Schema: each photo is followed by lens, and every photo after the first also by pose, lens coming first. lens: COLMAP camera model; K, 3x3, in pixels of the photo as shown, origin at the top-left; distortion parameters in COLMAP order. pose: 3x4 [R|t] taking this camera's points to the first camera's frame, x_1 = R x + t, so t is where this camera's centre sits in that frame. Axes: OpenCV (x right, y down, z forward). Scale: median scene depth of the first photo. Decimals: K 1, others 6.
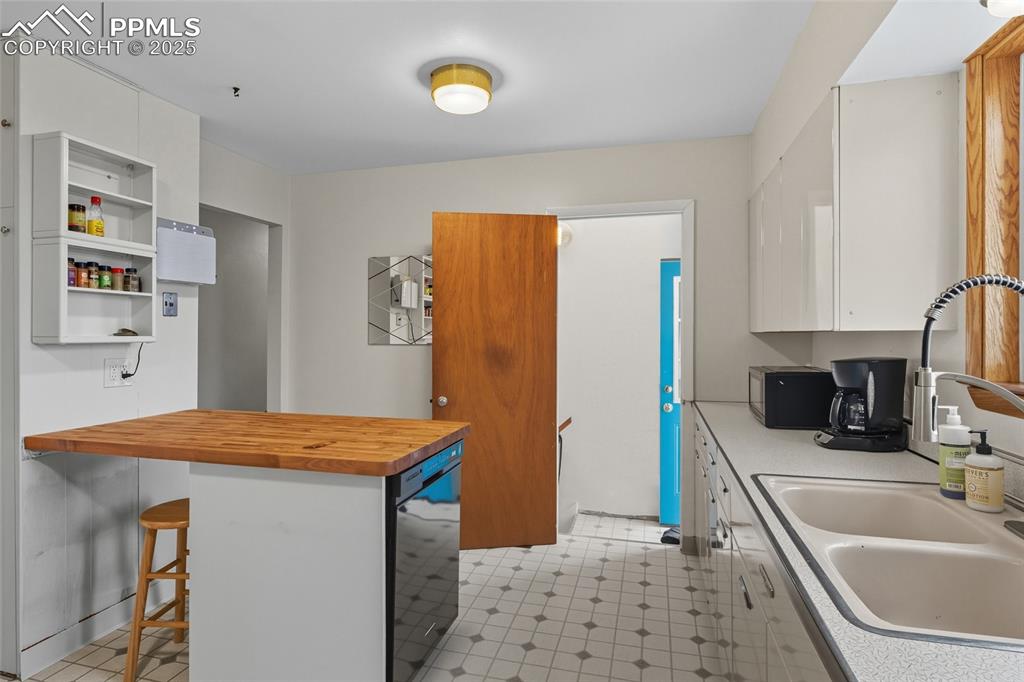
lens RADIAL K [[527.2, 0, 514.7], [0, 527.2, 336.3], [0, 0, 1]] dist [0.019917, 0.001072]
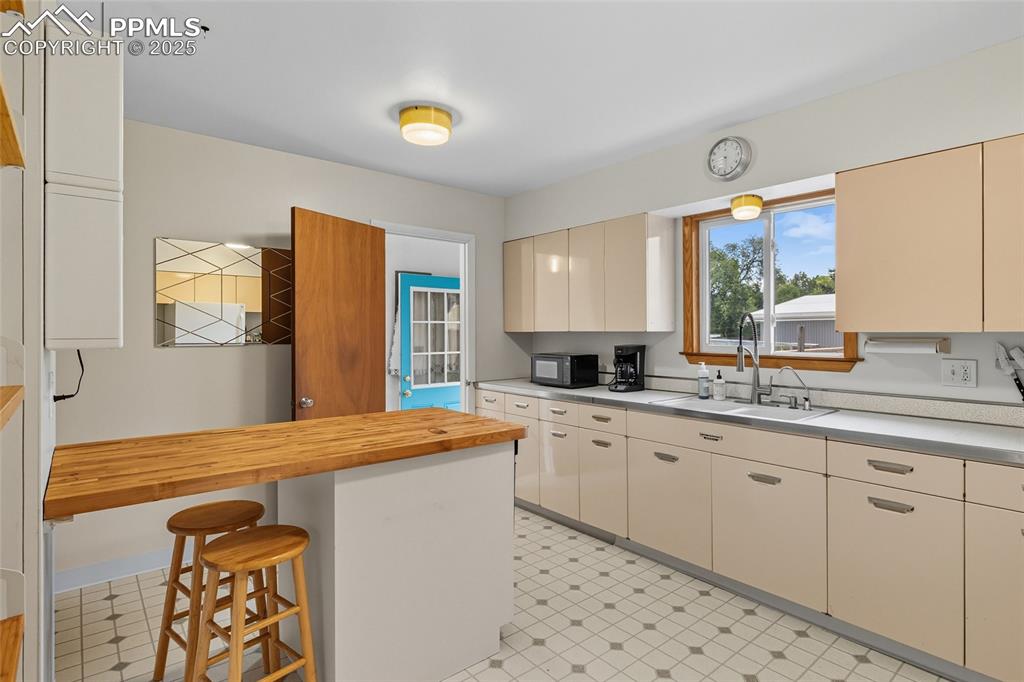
lens RADIAL K [[527.2, 0, 508.2], [0, 527.2, 332.7], [0, 0, 1]] dist [0.019917, 0.001072]
pose [[0.586069, -0.000841, 0.810260, -0.701879], [0.004228, 0.999989, -0.002020, -0.002185], [-0.810250, 0.004610, 0.586066, 0.122147]]
